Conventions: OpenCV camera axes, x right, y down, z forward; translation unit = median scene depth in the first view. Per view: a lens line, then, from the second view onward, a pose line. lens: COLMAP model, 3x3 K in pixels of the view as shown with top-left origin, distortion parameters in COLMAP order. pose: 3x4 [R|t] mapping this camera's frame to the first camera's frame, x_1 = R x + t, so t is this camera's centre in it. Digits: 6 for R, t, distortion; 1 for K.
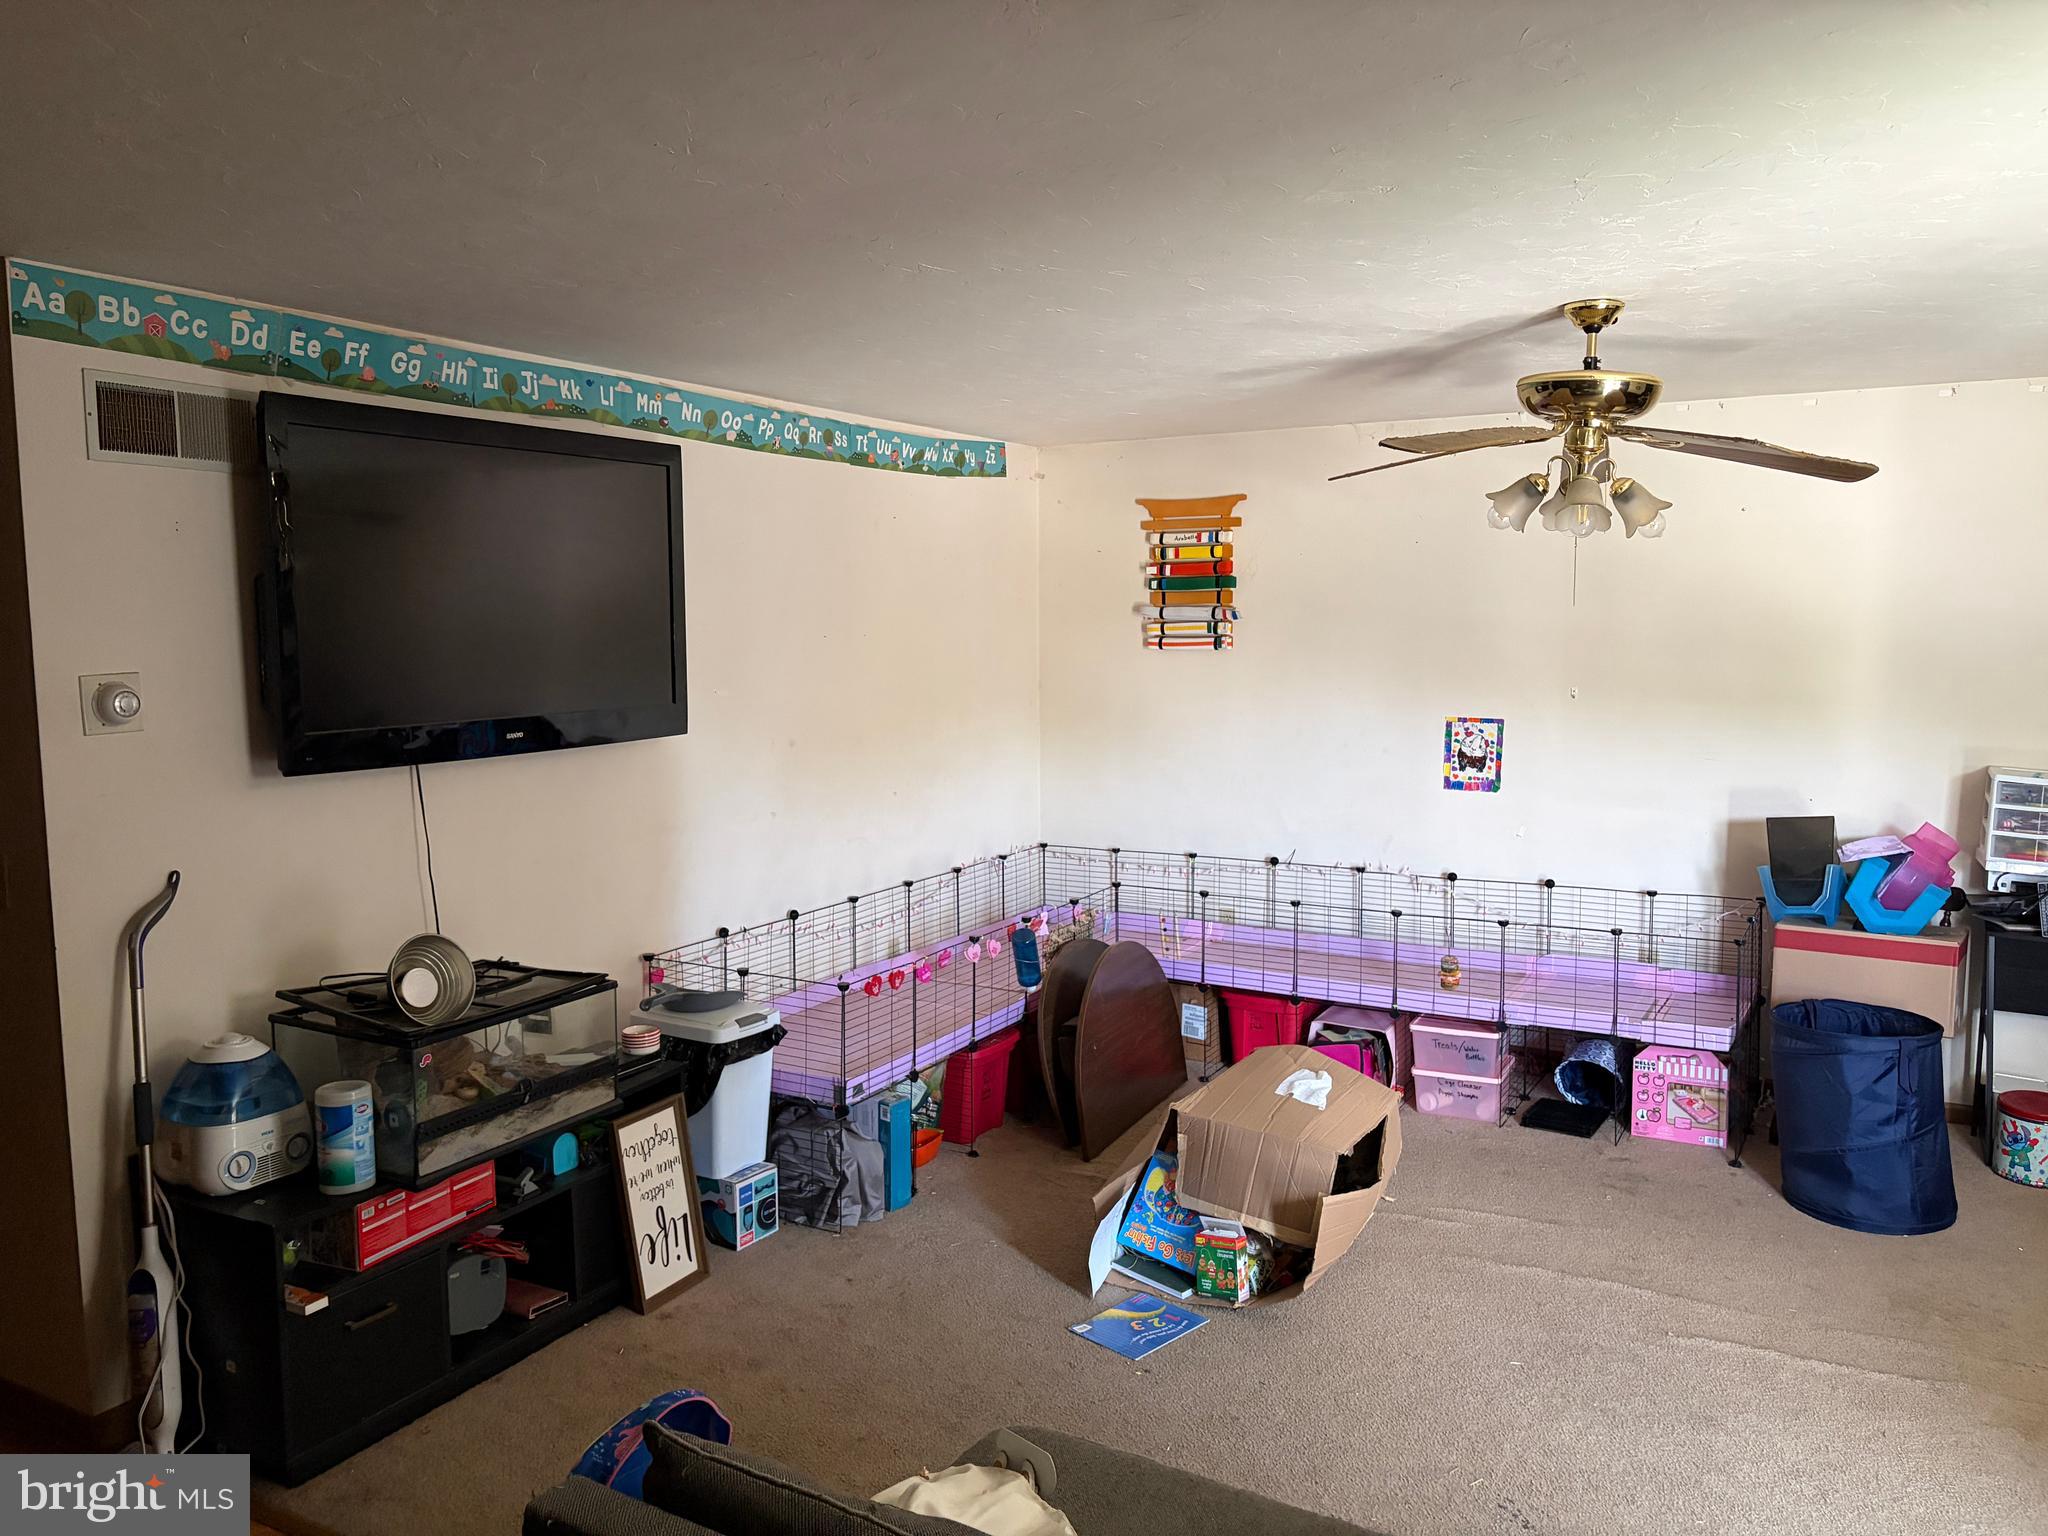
lens RADIAL K [[1536.0, 0, 1018.5], [0, 1536.0, 762.3], [0, 0, 1]] dist [0.034701, -0.038375]
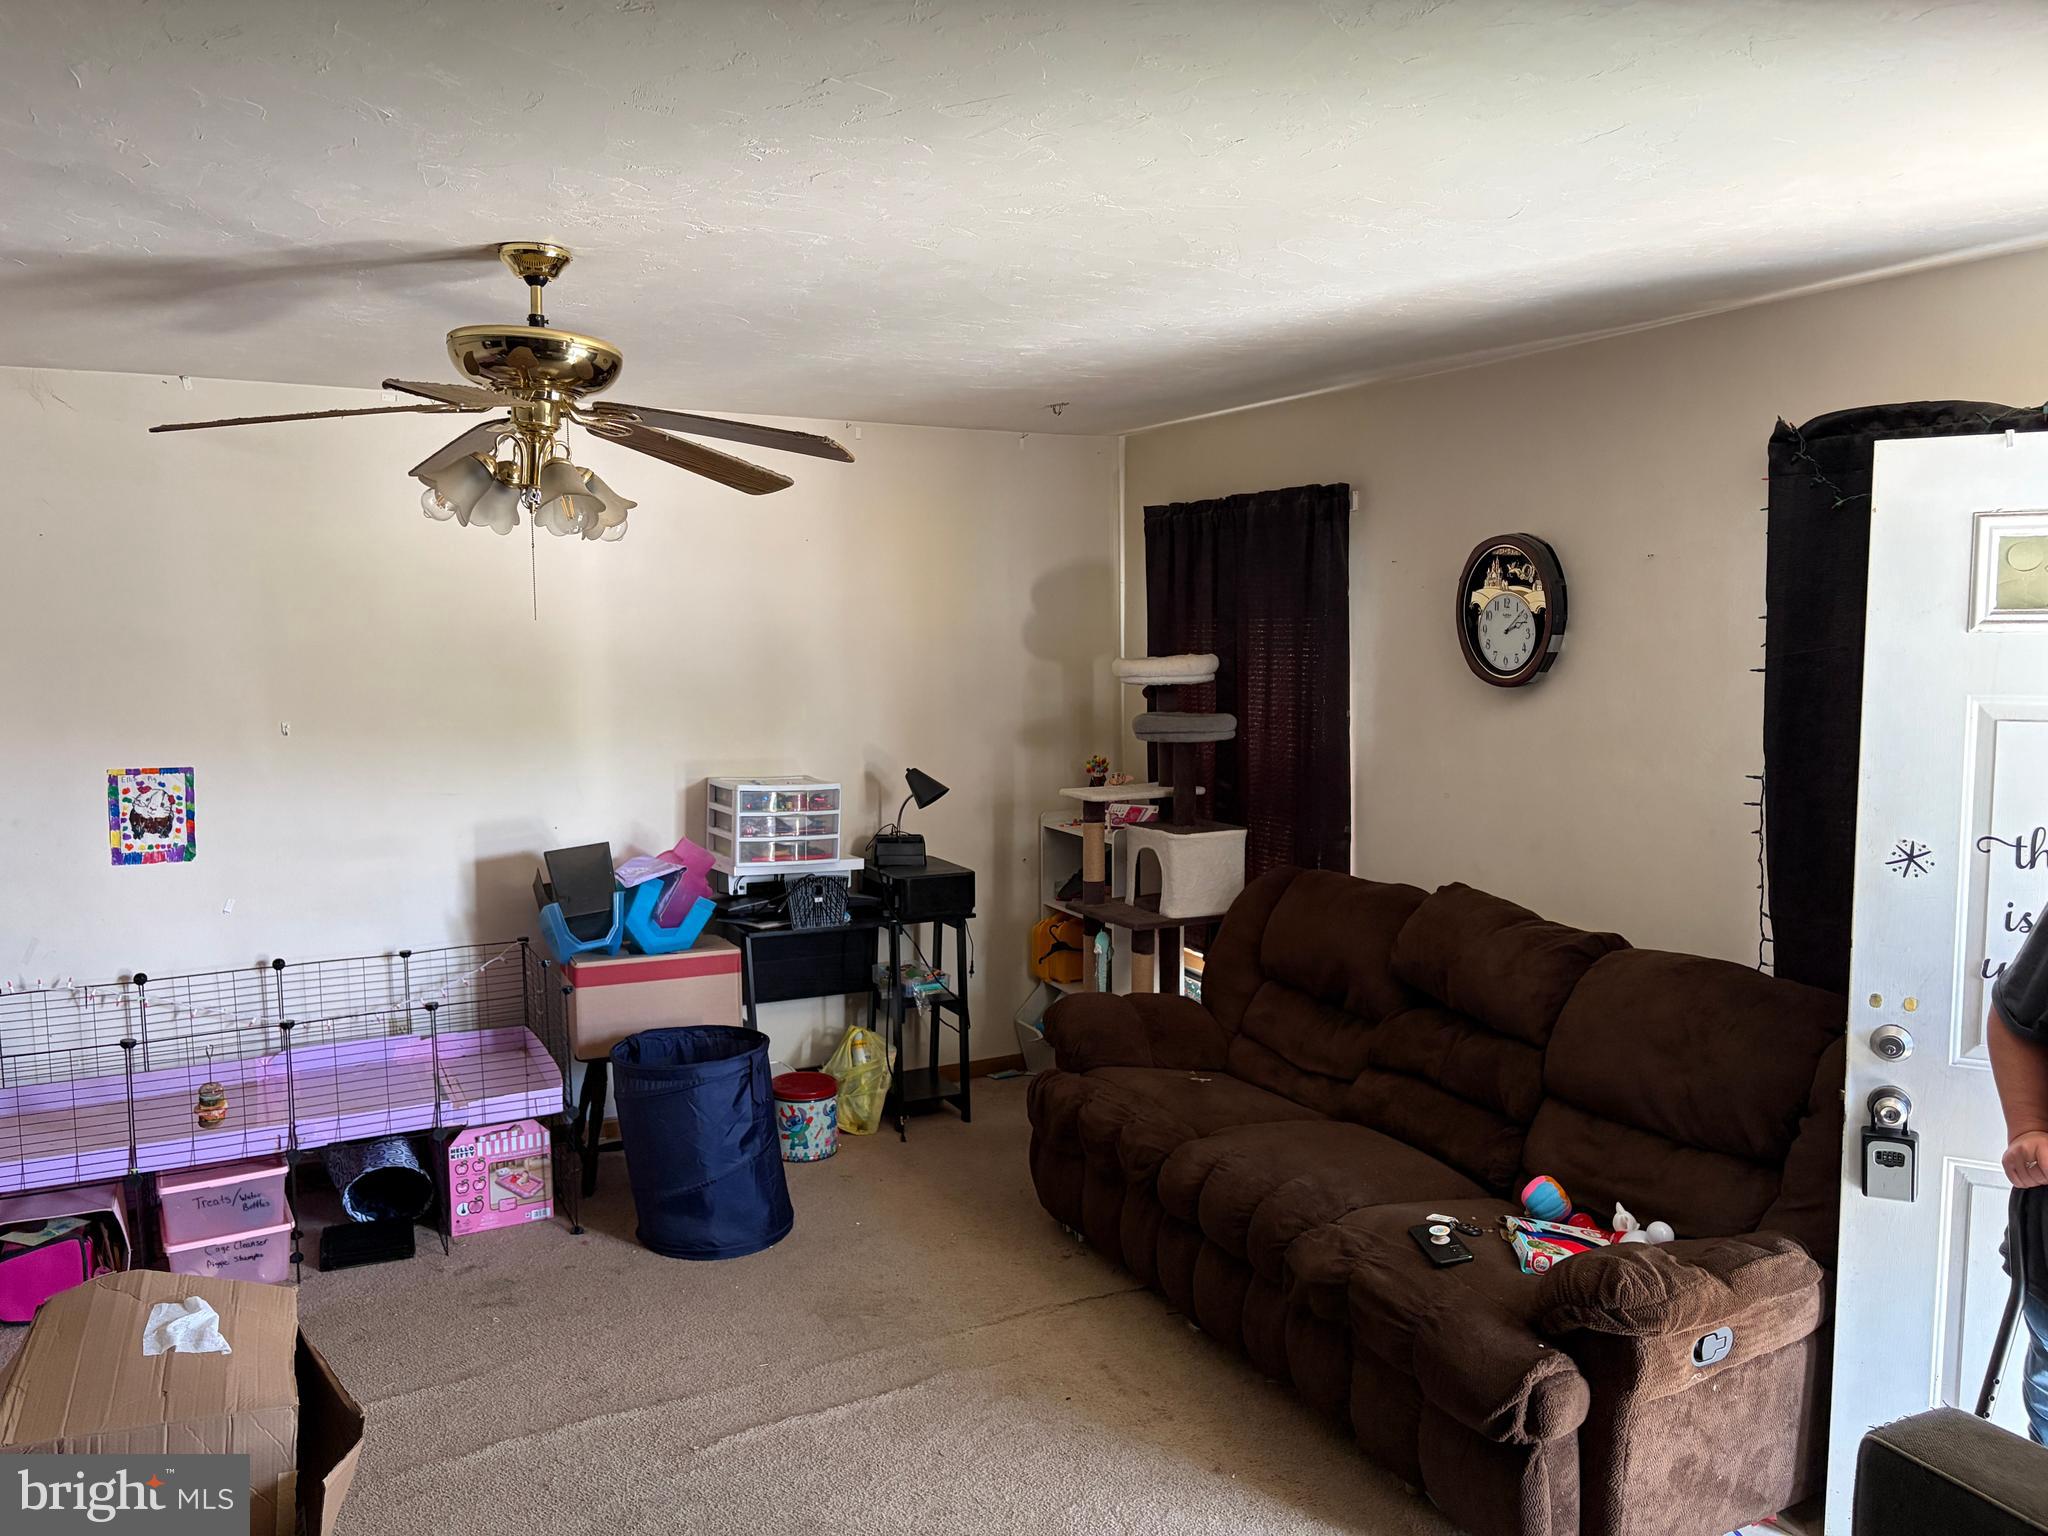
lens RADIAL K [[1536.0, 0, 1020.8], [0, 1536.0, 768.3], [0, 0, 1]] dist [0.034701, -0.038375]
pose [[0.537427, -0.073302, 0.840118, -0.138127], [0.083409, 0.995951, 0.033541, -0.021540], [-0.839175, 0.052048, 0.541365, 0.255825]]
